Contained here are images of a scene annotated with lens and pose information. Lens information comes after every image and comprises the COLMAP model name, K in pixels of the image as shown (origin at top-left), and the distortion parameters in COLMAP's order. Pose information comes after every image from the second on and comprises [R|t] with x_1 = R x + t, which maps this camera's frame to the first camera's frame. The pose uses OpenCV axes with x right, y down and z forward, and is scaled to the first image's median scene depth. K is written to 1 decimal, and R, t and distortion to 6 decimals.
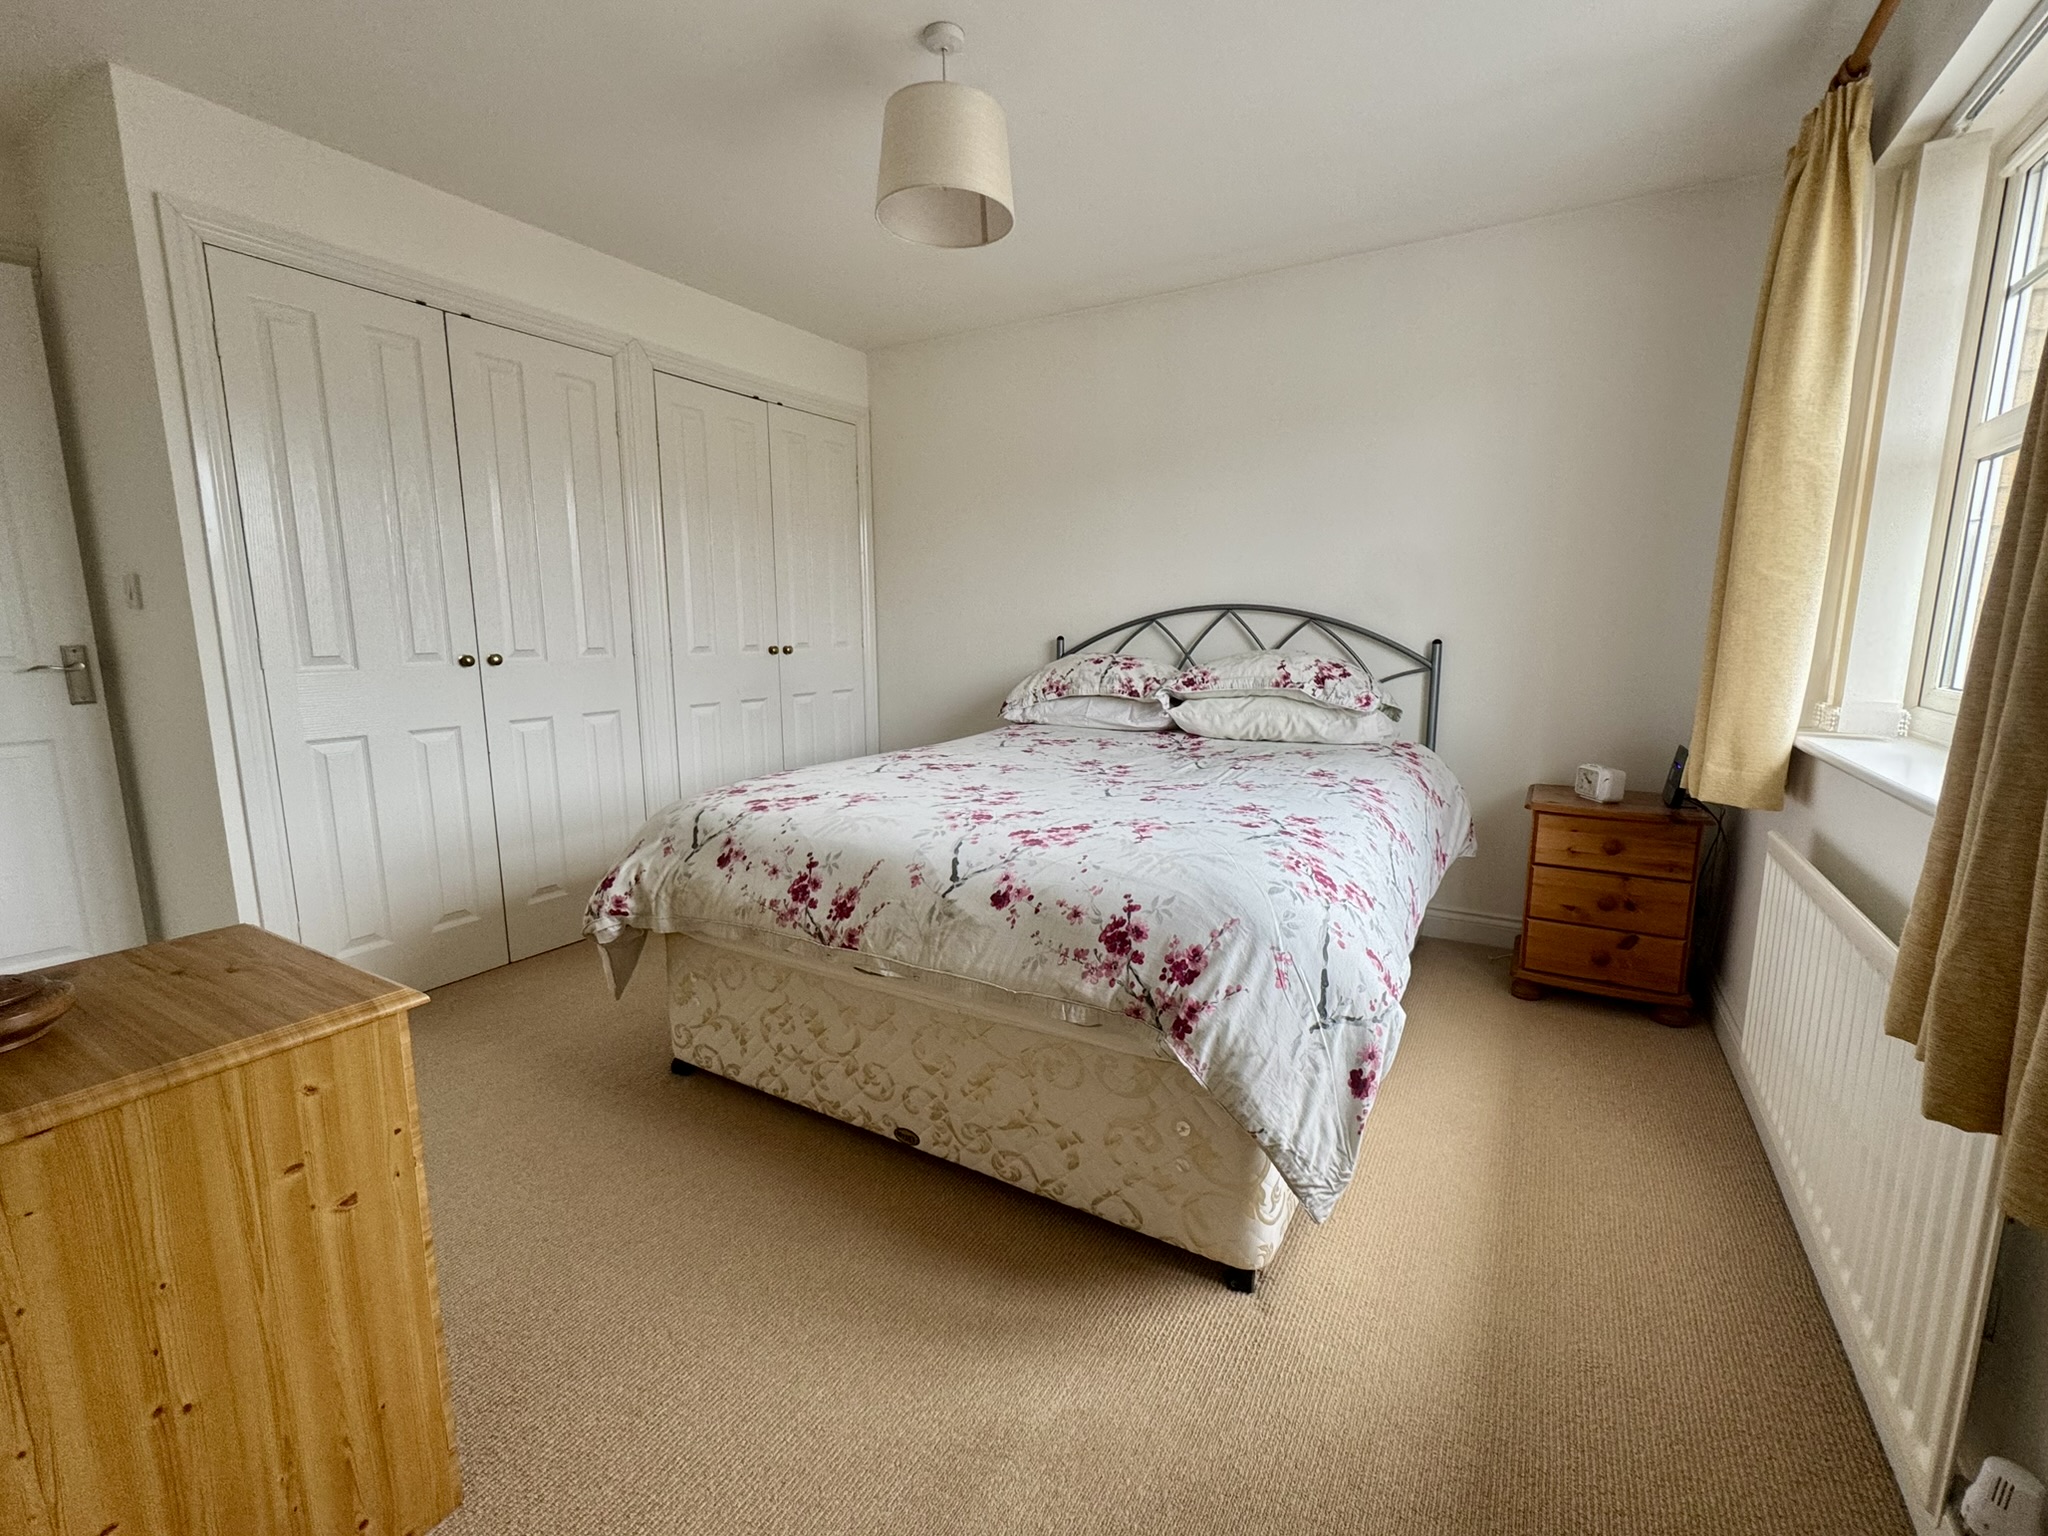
lens RADIAL K [[861.3, 0, 1011.7], [0, 861.3, 770.4], [0, 0, 1]] dist [-0.001108, 0.000077]
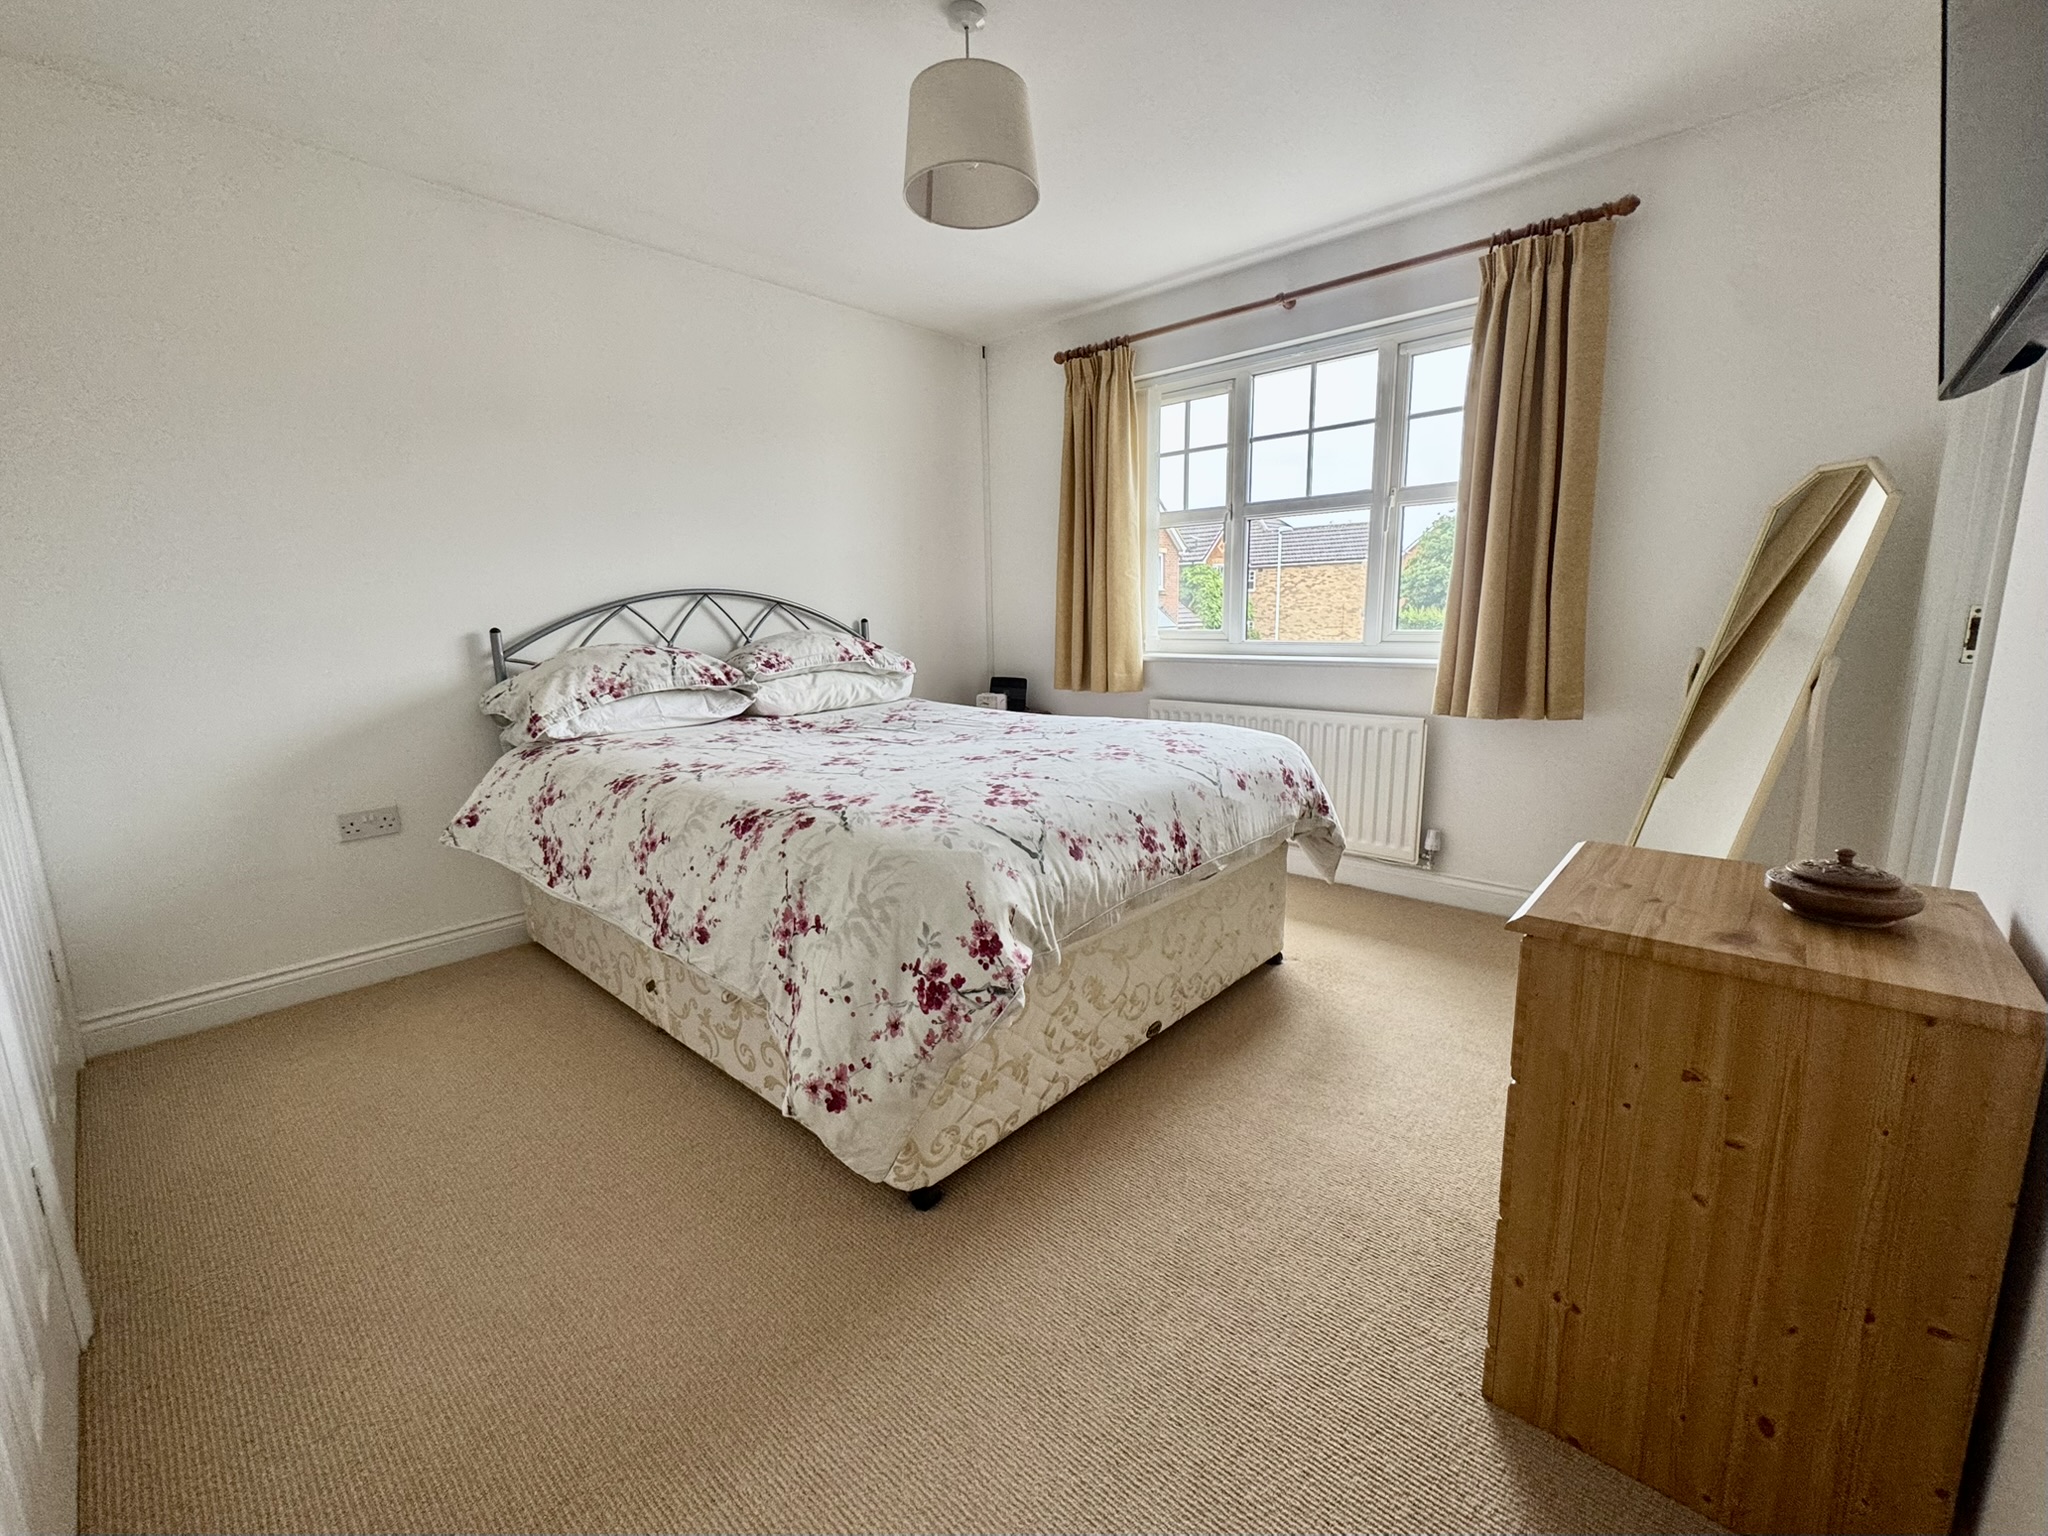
lens RADIAL K [[861.3, 0, 1006.4], [0, 861.3, 766.1], [0, 0, 1]] dist [-0.001108, 0.000077]
pose [[0.207195, -0.175284, 0.962469, -0.806498], [0.182661, 0.973448, 0.137962, -0.082446], [-0.961096, 0.147221, 0.233711, 0.564049]]
